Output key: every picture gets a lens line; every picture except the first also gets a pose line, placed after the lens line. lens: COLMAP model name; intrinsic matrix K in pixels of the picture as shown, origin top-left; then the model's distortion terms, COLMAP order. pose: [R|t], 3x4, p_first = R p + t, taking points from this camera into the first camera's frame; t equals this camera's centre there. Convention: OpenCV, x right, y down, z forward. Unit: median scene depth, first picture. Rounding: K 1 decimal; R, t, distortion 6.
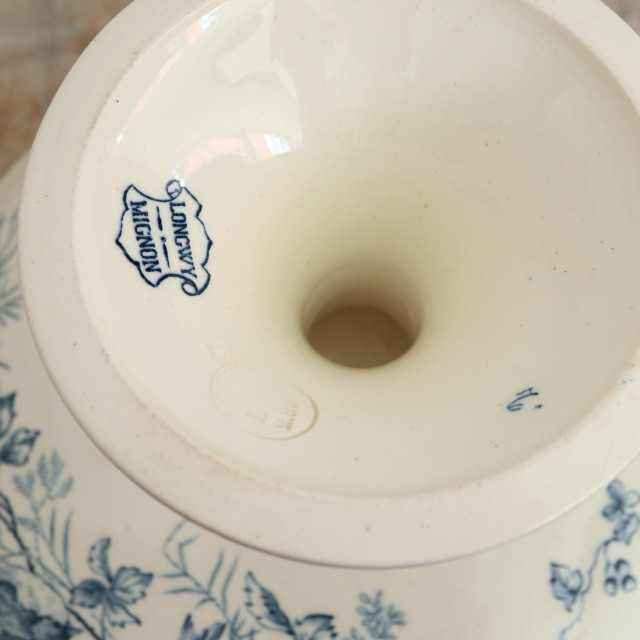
lens RADIAL K [[1191.1, 0, 325.8], [0, 1191.1, 319.4], [0, 0, 1]] dist [0.019756, 0.000000]
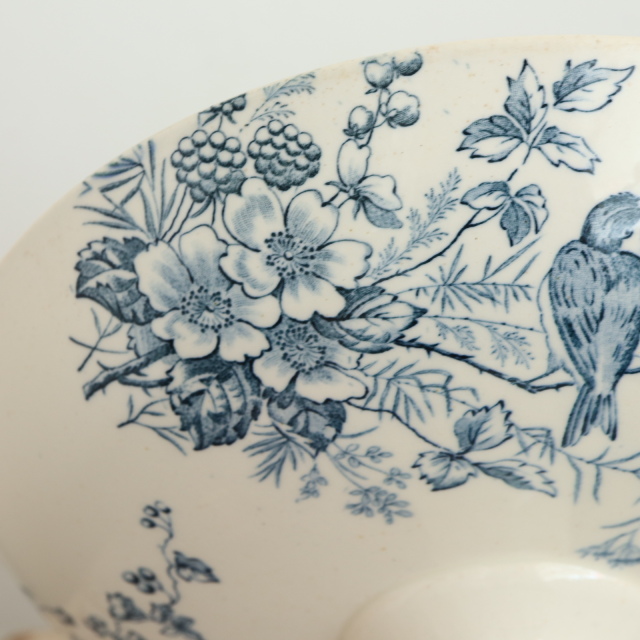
lens RADIAL K [[1191.1, 0, 326.4], [0, 1191.1, 320.4], [0, 0, 1]] dist [0.019756, 0.000000]
pose [[-0.902849, 0.287795, 0.319434, -0.210351], [-0.401011, -0.831635, -0.384152, 0.663303], [0.155095, -0.474928, 0.866250, 0.359942]]
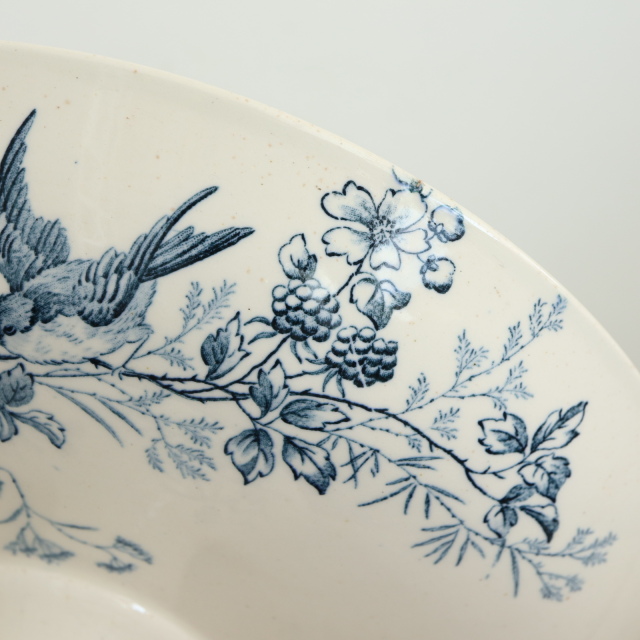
lens RADIAL K [[1191.1, 0, 322.3], [0, 1191.1, 319.3], [0, 0, 1]] dist [0.019756, 0.000000]
pose [[-0.629298, 0.412222, 0.658831, -0.796865], [-0.625041, -0.772246, -0.113839, 0.229563], [0.461853, -0.483435, 0.743628, 0.586331]]
